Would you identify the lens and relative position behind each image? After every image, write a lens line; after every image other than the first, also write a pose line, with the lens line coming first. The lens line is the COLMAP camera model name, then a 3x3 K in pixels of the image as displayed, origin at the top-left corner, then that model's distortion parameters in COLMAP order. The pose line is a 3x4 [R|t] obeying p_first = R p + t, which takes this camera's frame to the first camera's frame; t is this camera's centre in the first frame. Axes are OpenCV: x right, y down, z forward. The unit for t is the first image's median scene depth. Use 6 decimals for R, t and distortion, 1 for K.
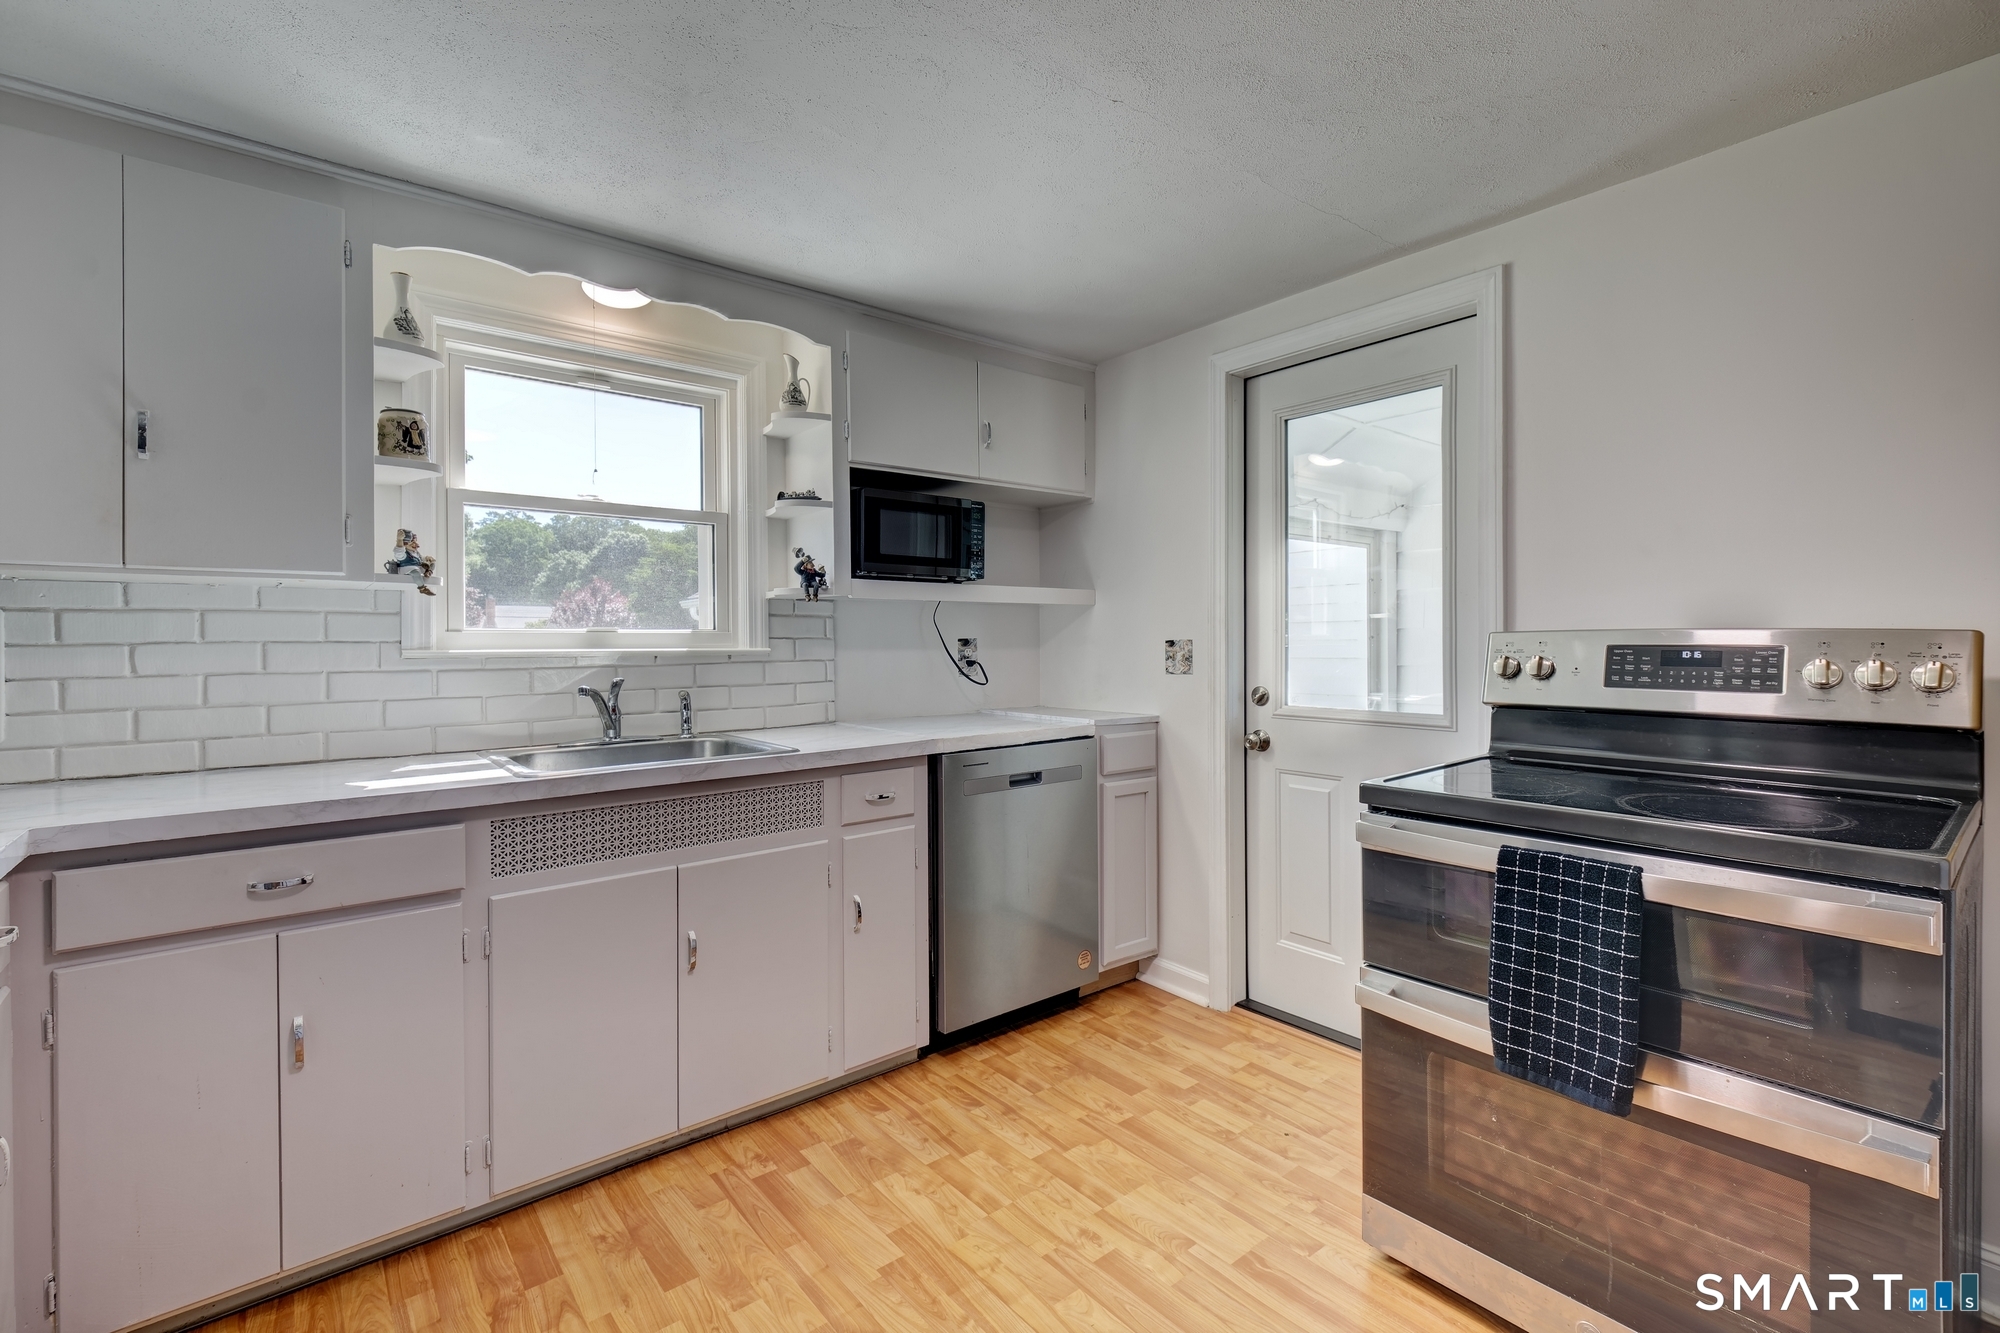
lens RADIAL K [[891.3, 0, 996.4], [0, 891.3, 651.8], [0, 0, 1]] dist [-0.005802, 0.001558]
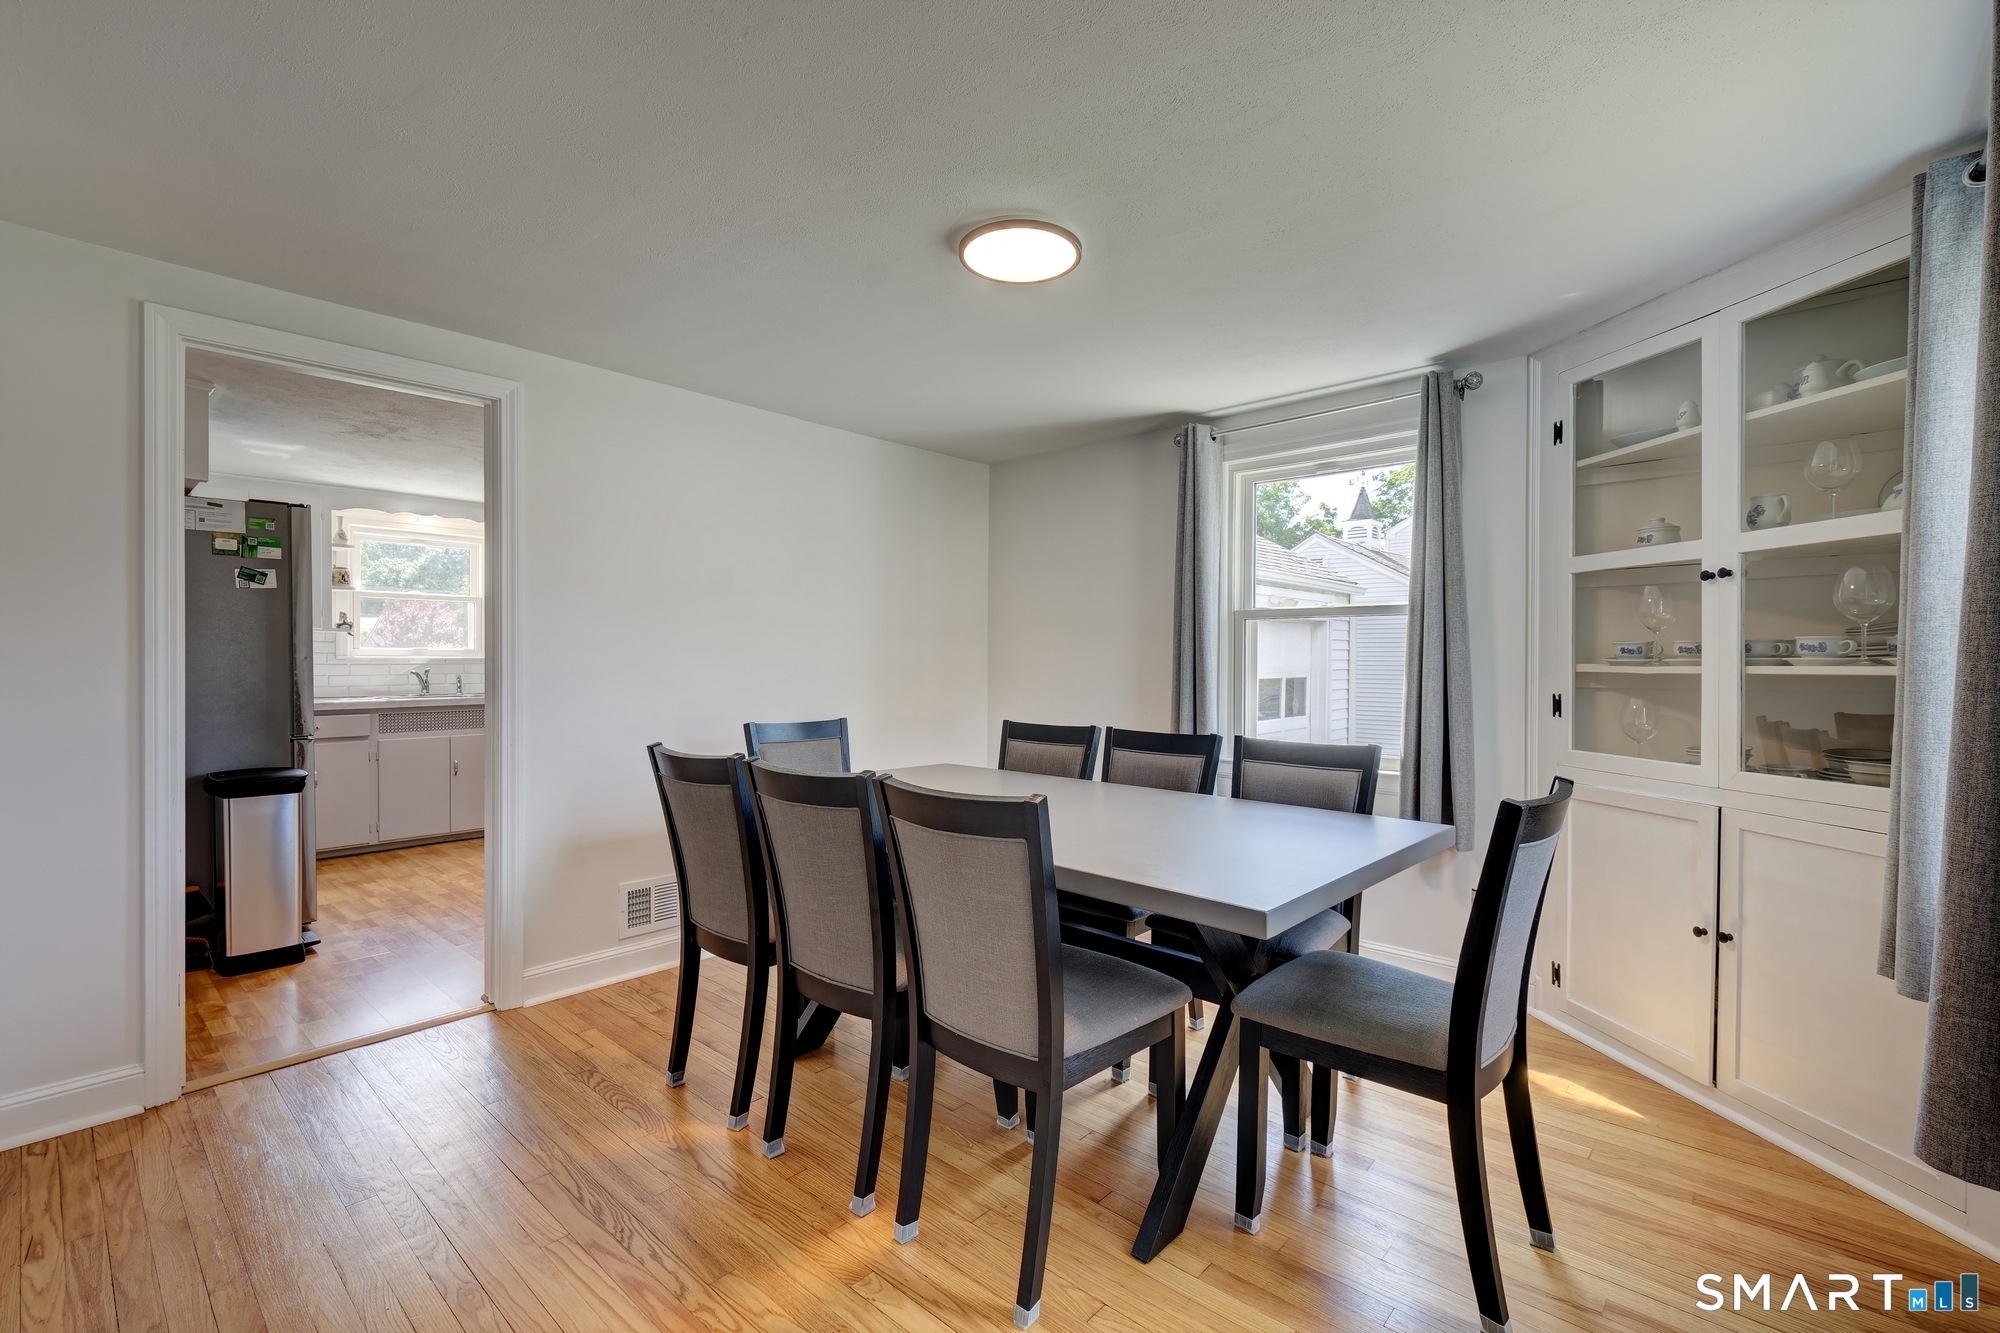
lens RADIAL K [[891.3, 0, 983.2], [0, 891.3, 669.8], [0, 0, 1]] dist [-0.005802, 0.001558]
pose [[0.990323, 0.000098, 0.138781, 0.902199], [-0.000519, 0.999995, 0.003000, 0.031041], [-0.138780, -0.003043, 0.990319, -1.969994]]
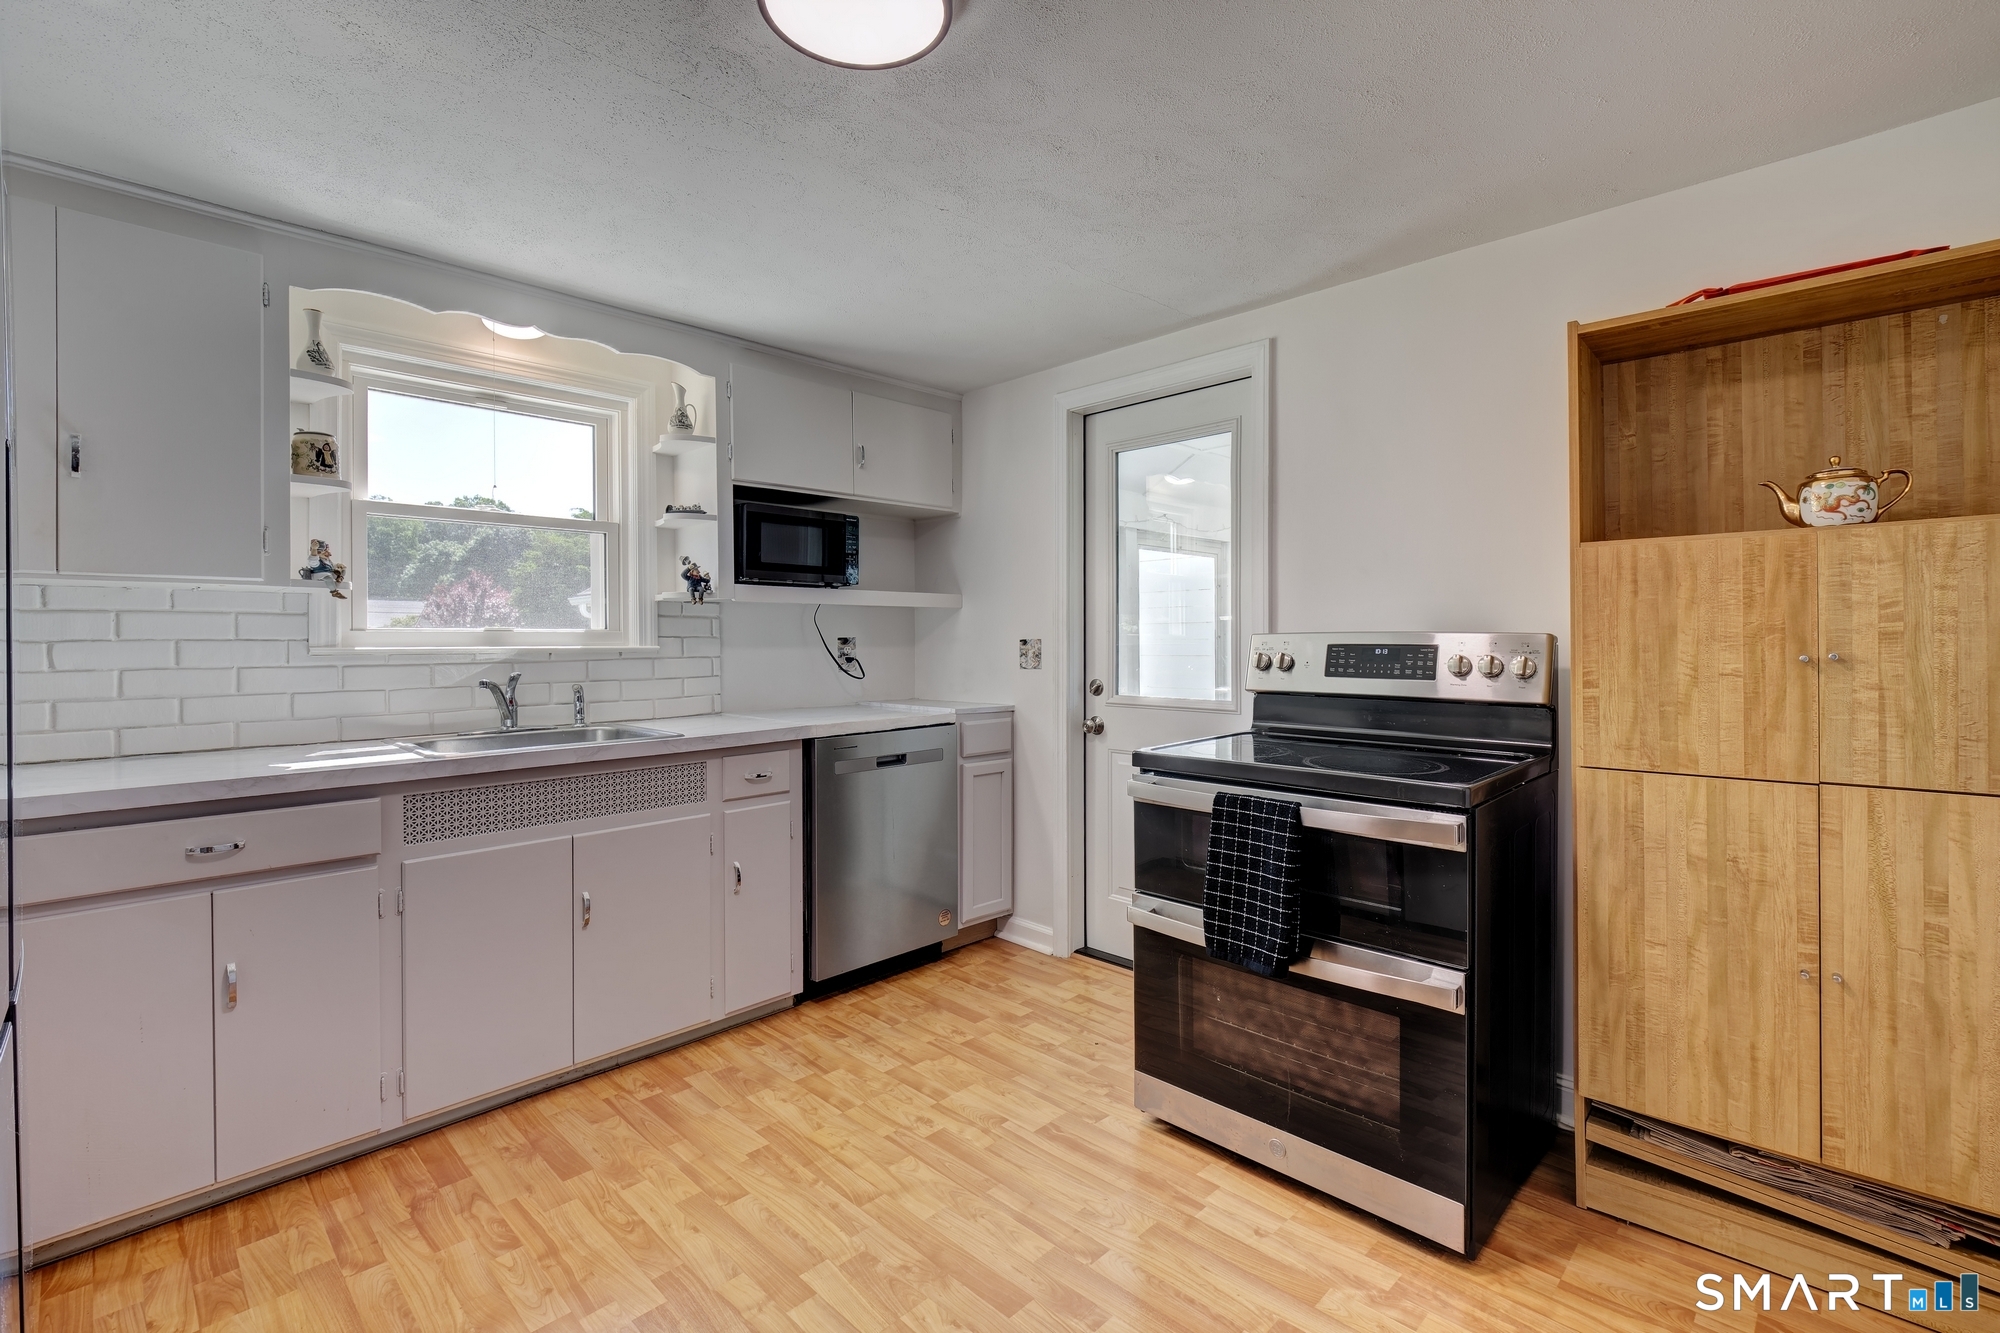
lens RADIAL K [[891.3, 0, 1014.1], [0, 891.3, 648.8], [0, 0, 1]] dist [-0.005802, 0.001558]
pose [[0.992315, 0.000473, 0.123736, 0.067368], [-0.000372, 1.000000, -0.000841, 0.000466], [-0.123736, 0.000789, 0.992315, -0.218997]]
